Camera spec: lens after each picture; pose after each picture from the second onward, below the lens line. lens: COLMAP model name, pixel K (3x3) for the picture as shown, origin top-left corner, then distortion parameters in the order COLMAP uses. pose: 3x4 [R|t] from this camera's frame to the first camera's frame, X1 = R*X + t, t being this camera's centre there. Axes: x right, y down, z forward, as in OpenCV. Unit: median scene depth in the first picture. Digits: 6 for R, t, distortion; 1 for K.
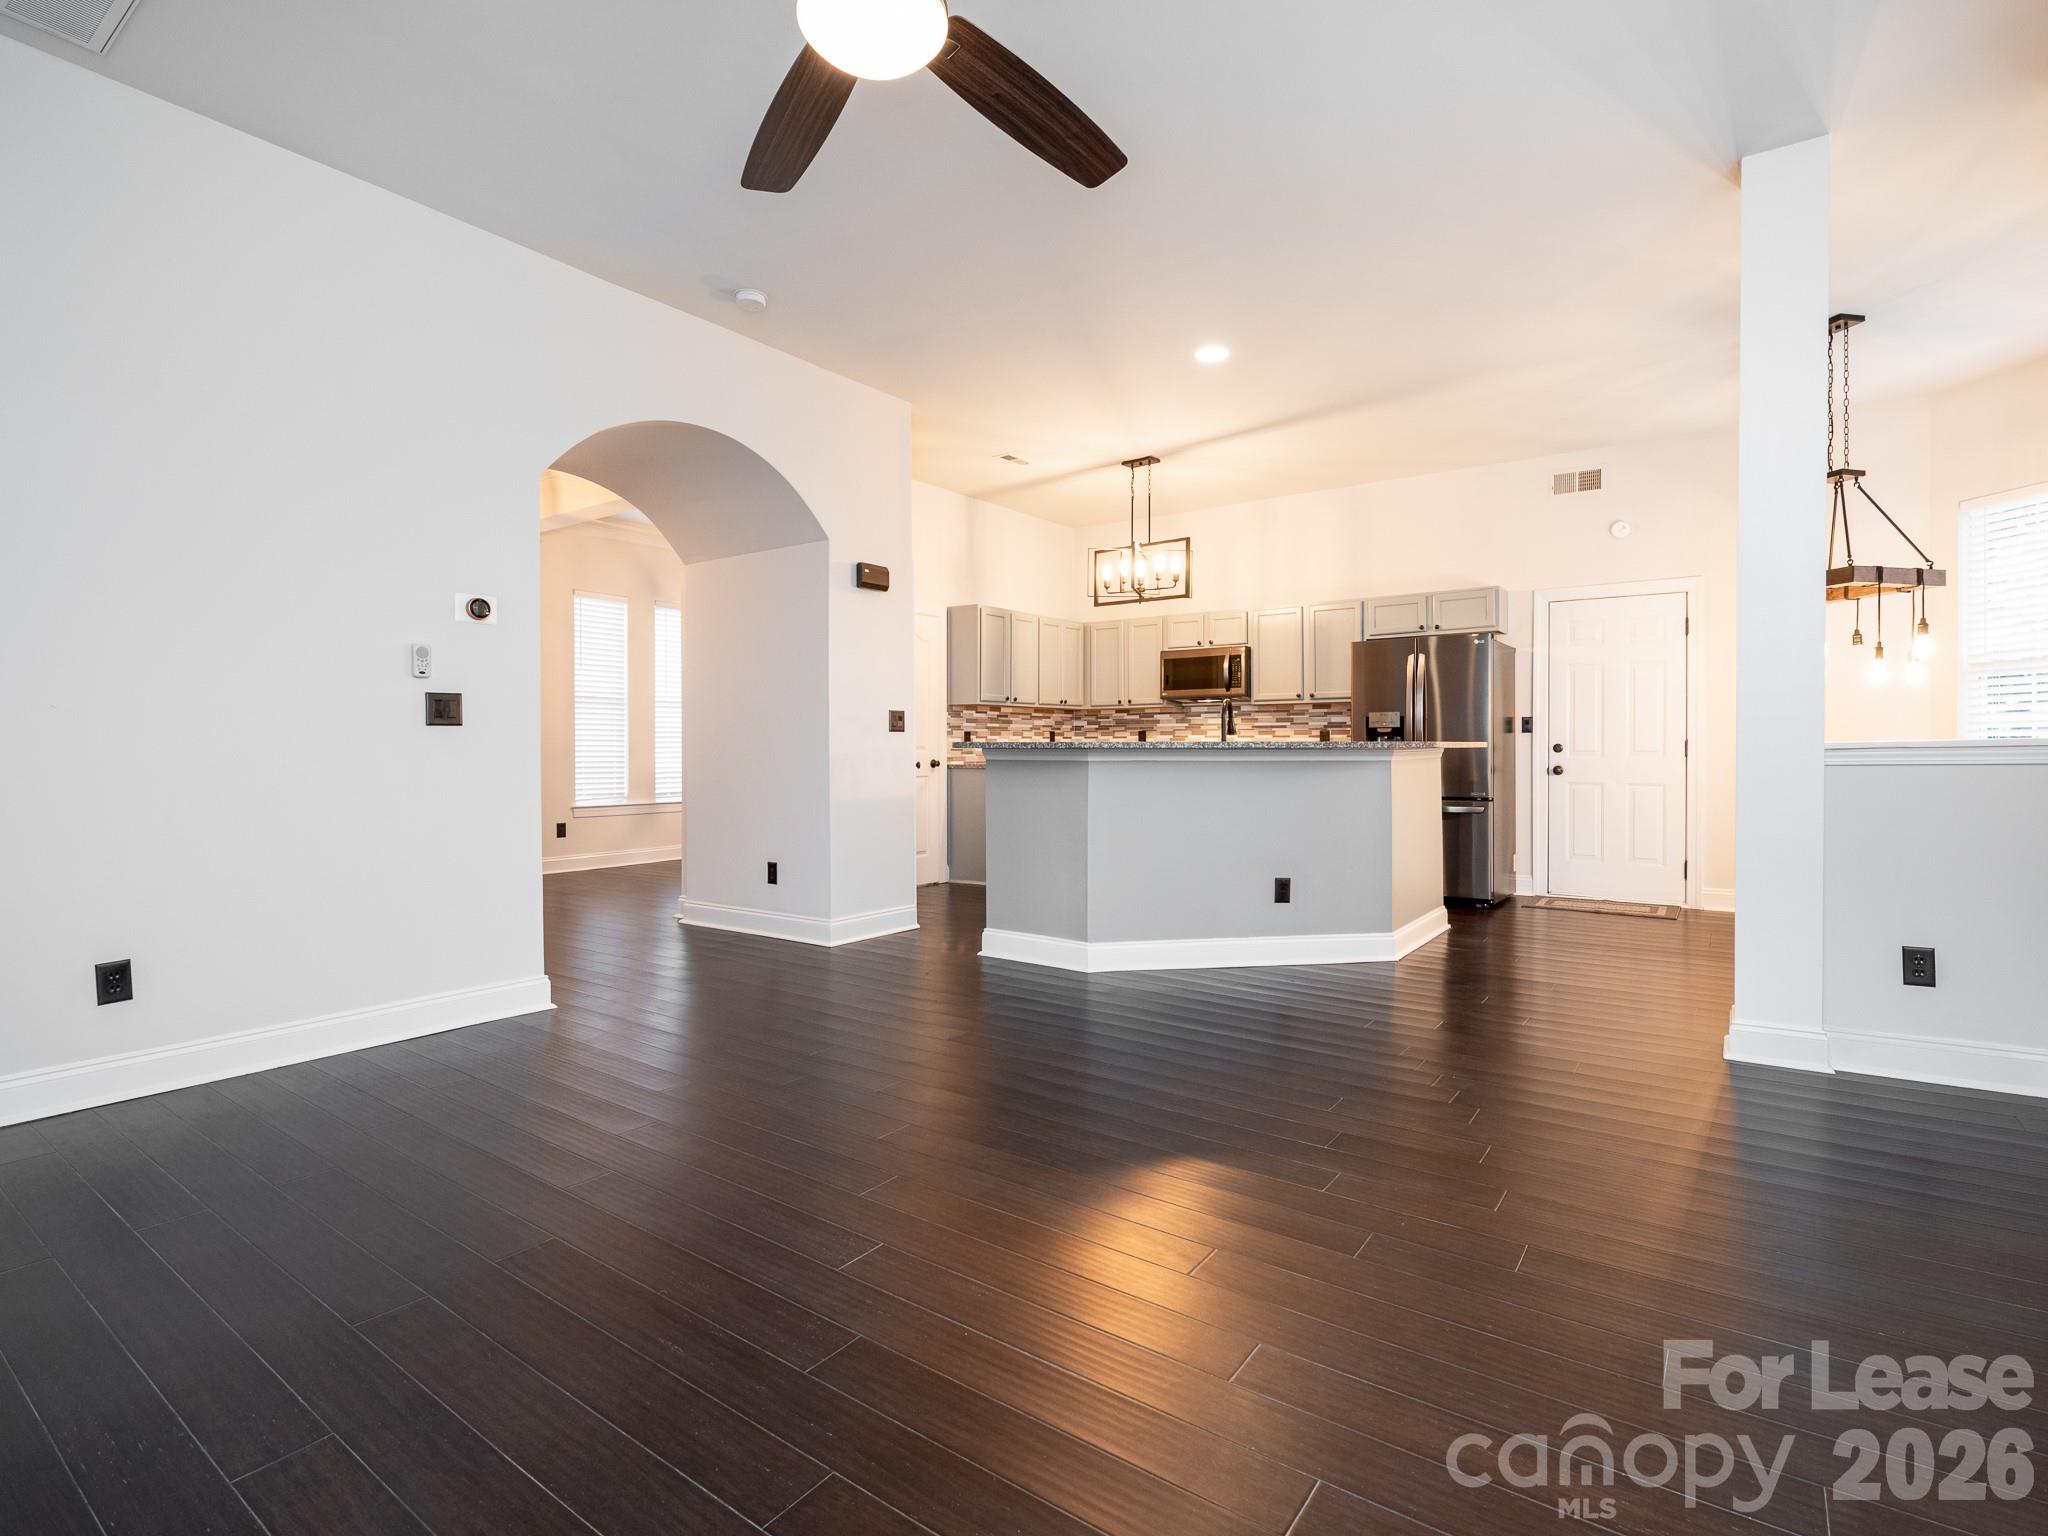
lens RADIAL K [[987.5, 0, 1076.8], [0, 987.5, 754.7], [0, 0, 1]] dist [-0.000791, -0.000486]
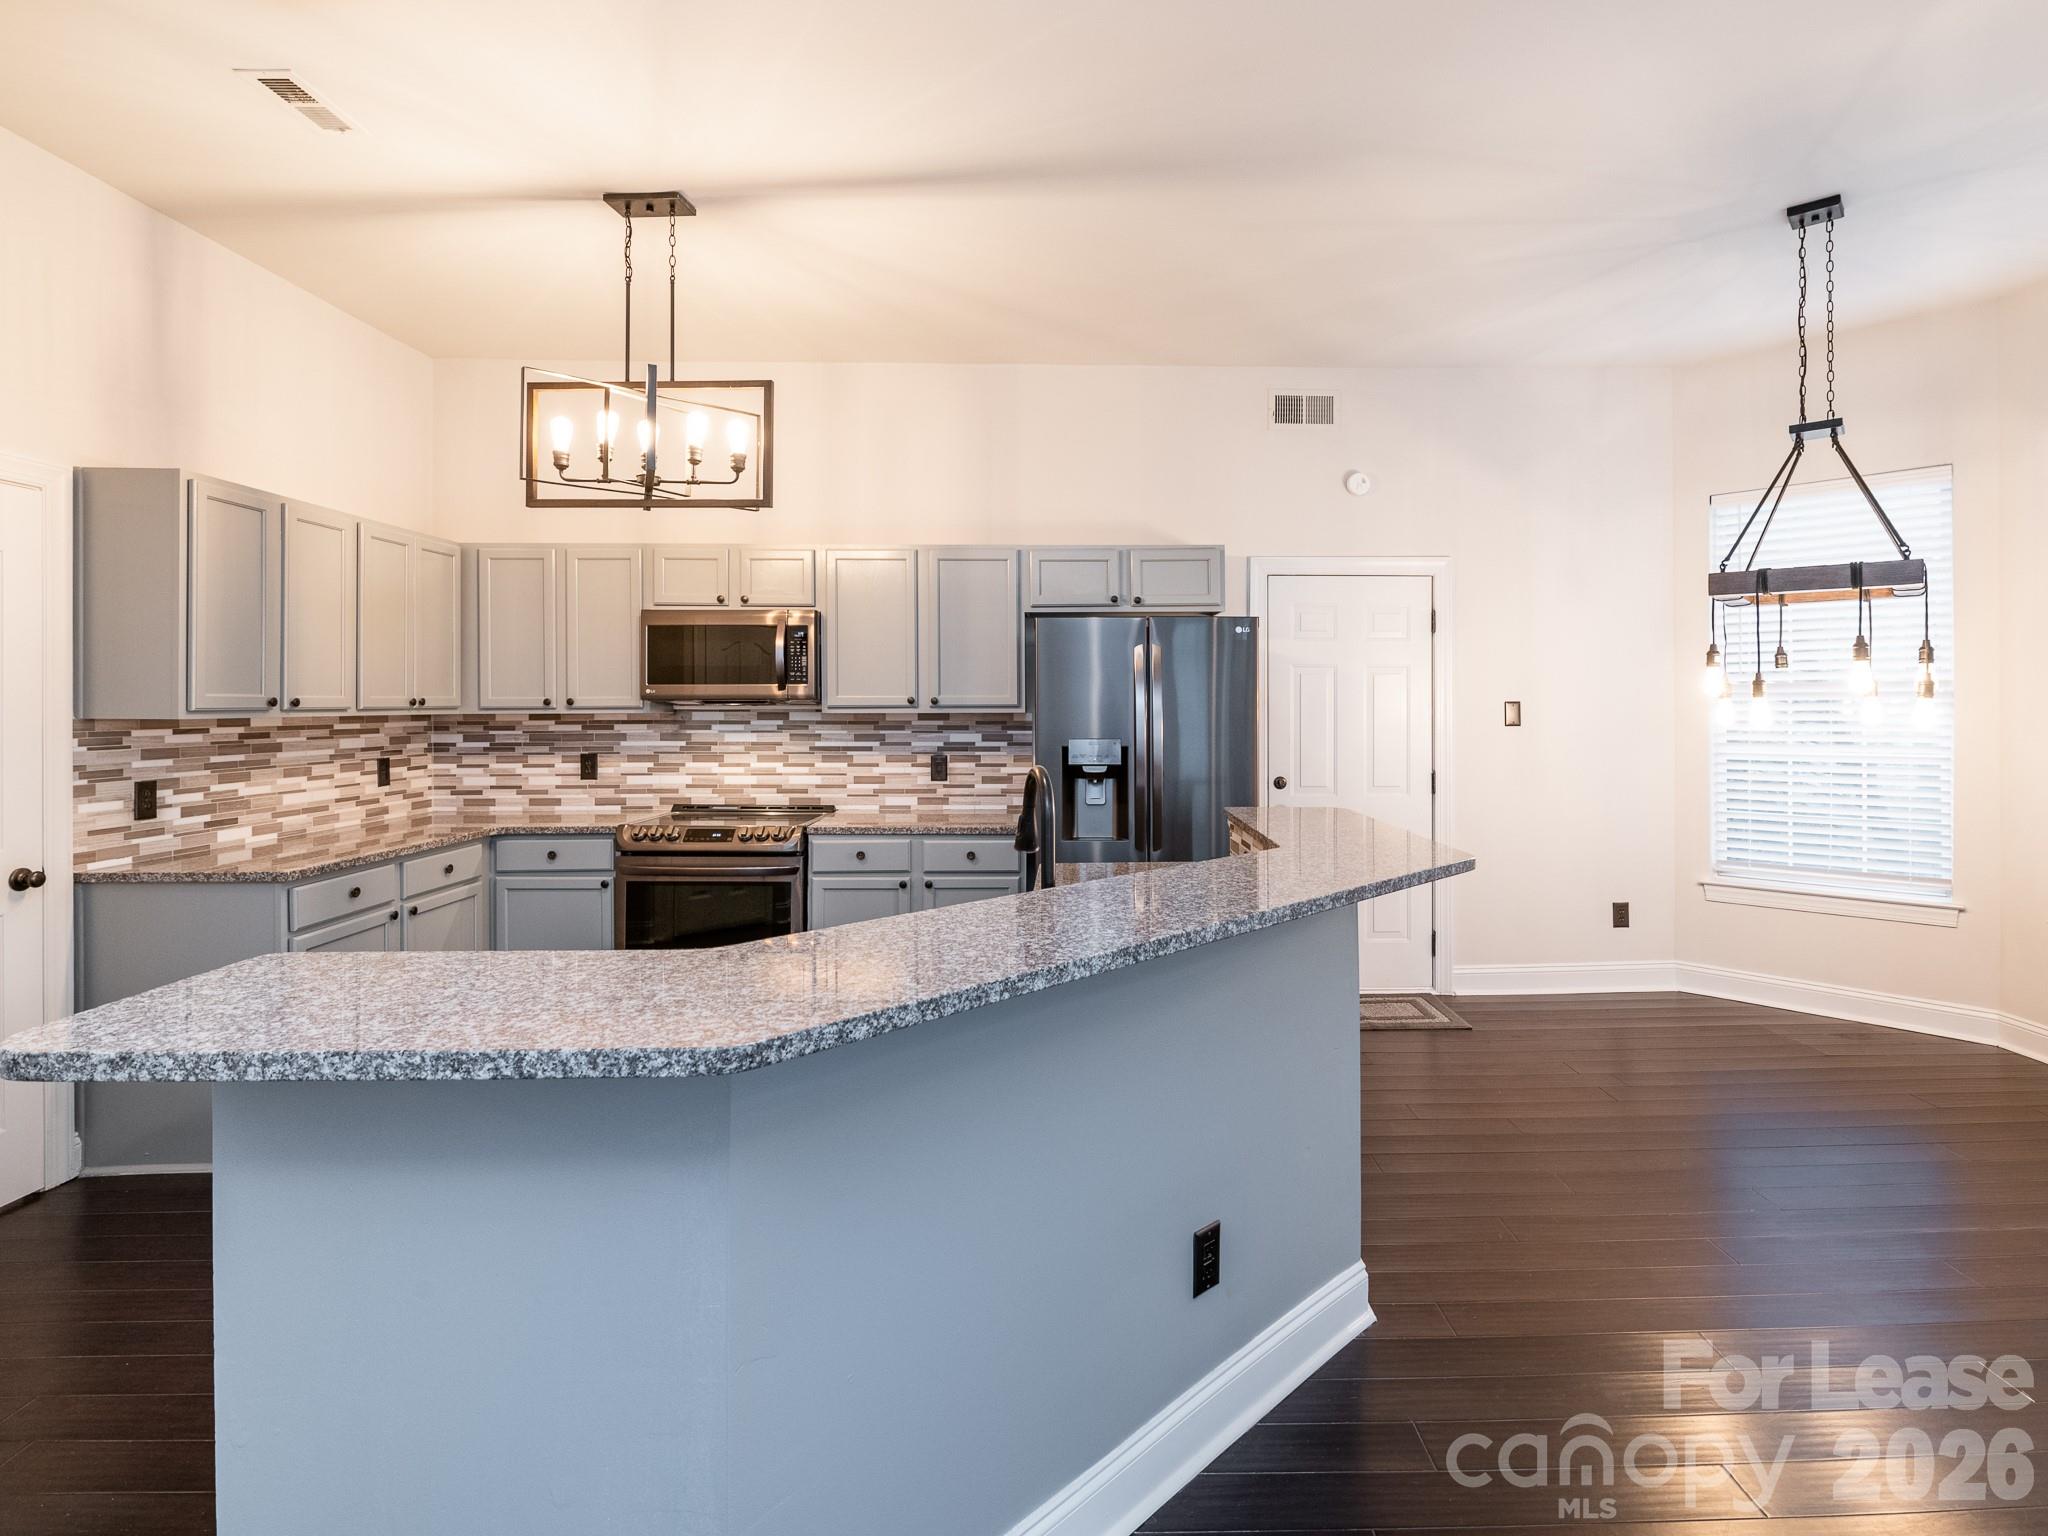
lens RADIAL K [[1013.9, 0, 1093.3], [0, 1013.9, 707.9], [0, 0, 1]] dist [0.002671, -0.002011]
pose [[0.807719, -0.000135, 0.589567, -0.042254], [0.004716, 0.999969, -0.006231, -0.049804], [-0.589548, 0.007813, 0.807695, 0.436860]]
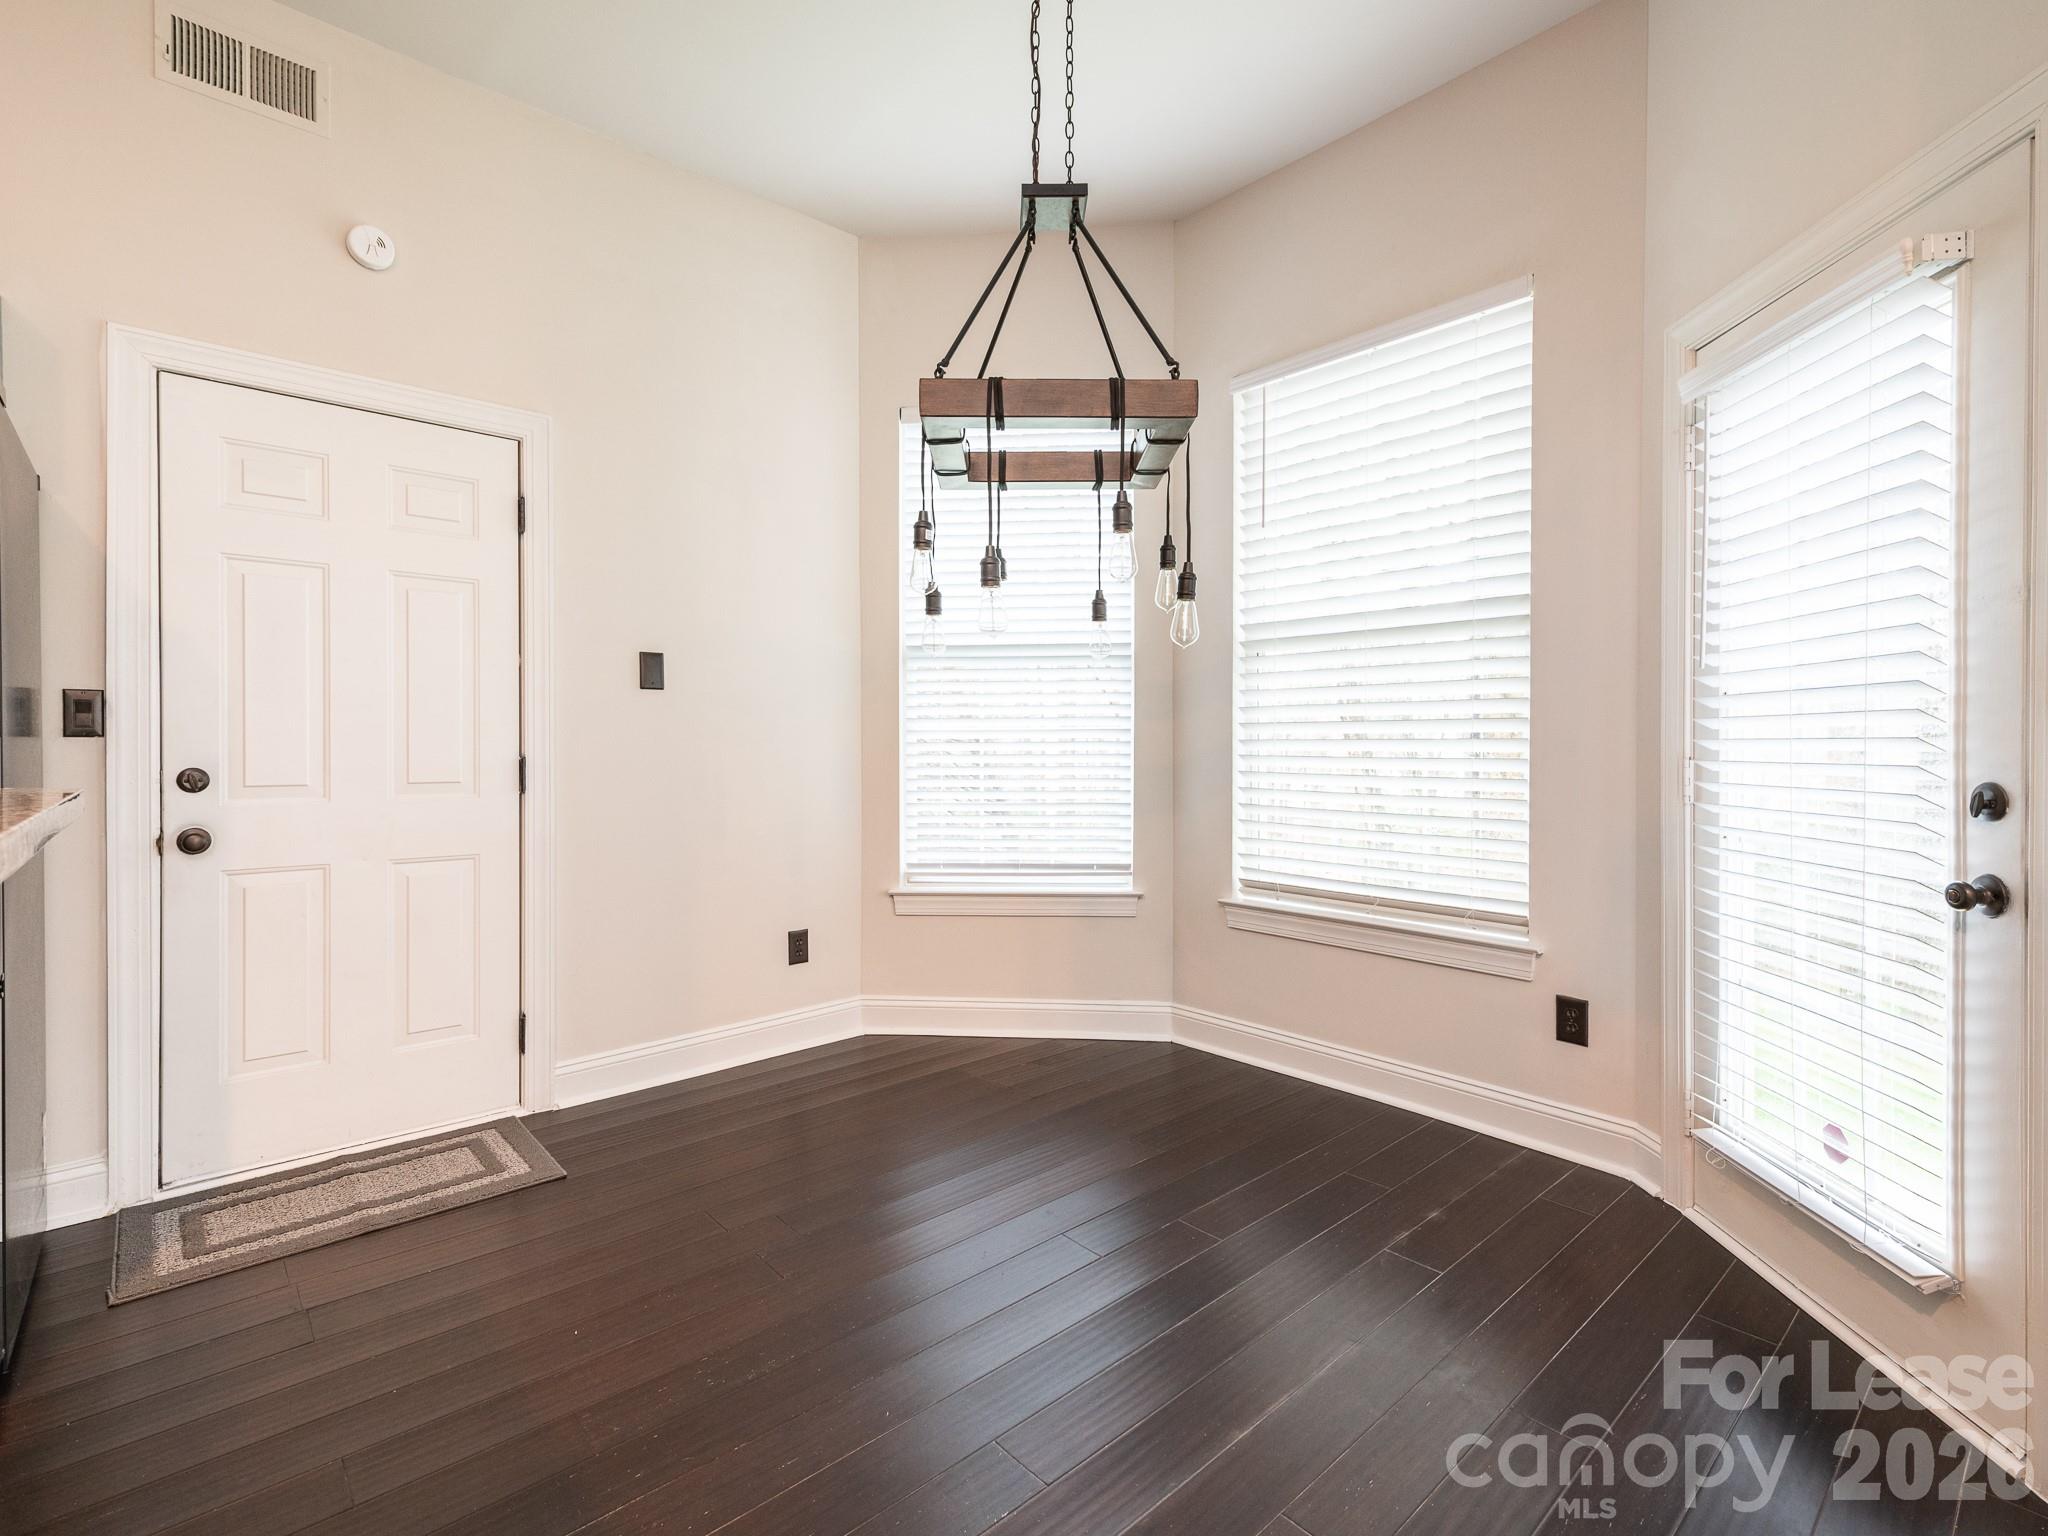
lens RADIAL K [[959.0, 0, 1021.6], [0, 959.0, 753.8], [0, 0, 1]] dist [0.001748, 0.000409]
pose [[0.243898, -0.008098, 0.969767, 0.194503], [0.006784, 0.999955, 0.006644, -0.014632], [-0.969777, 0.004958, 0.243942, 0.547083]]
